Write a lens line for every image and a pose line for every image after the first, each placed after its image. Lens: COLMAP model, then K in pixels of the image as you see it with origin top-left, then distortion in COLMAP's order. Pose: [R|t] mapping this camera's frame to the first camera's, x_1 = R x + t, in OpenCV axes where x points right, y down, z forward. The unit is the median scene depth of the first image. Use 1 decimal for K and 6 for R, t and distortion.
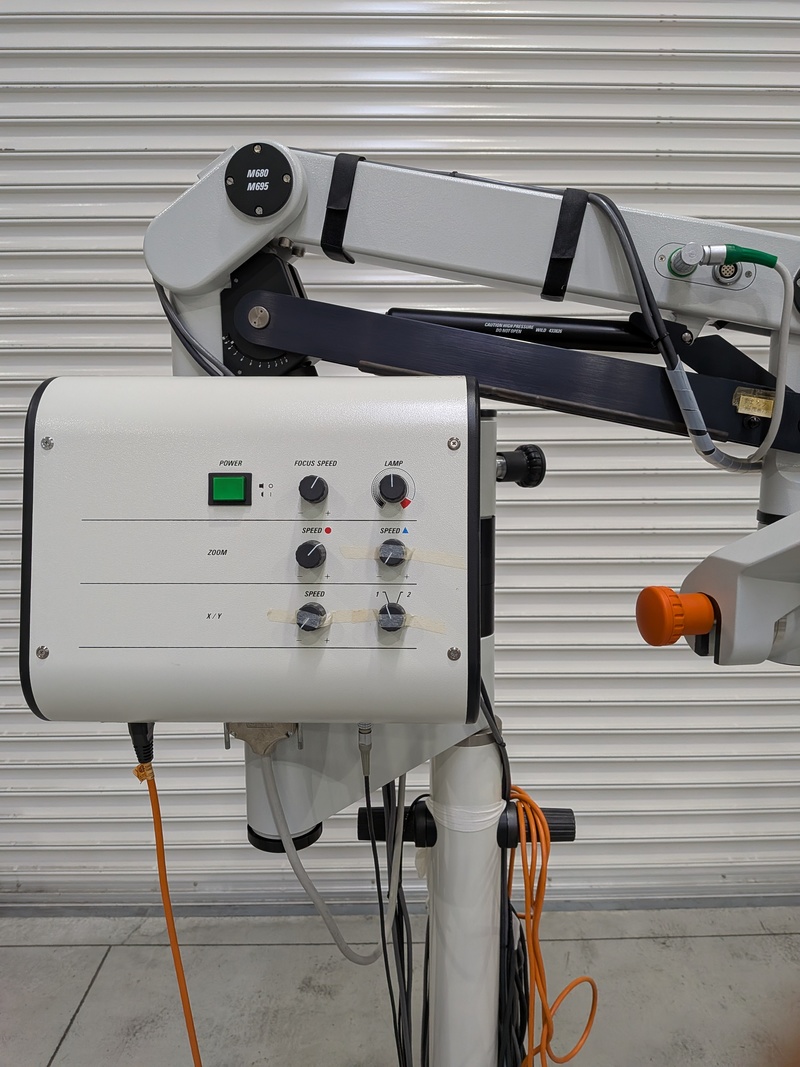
lens RADIAL K [[754.8, 0, 377.2], [0, 754.8, 524.9], [0, 0, 1]] dist [0.010459, -0.034163]
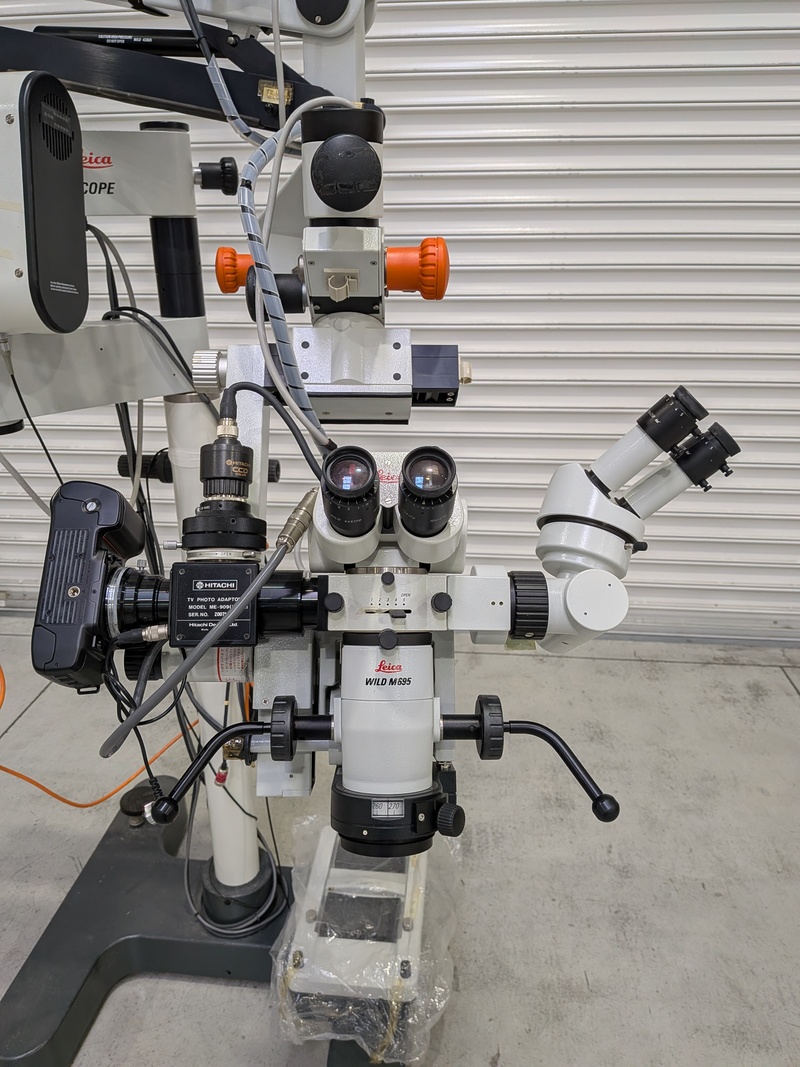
lens RADIAL K [[754.8, 0, 403.8], [0, 754.8, 515.6], [0, 0, 1]] dist [0.010459, -0.034163]
pose [[0.995864, 0.038084, -0.082484, 0.609589], [-0.018837, 0.974724, 0.222617, 0.180497], [0.088878, -0.220143, 0.971410, -0.288656]]
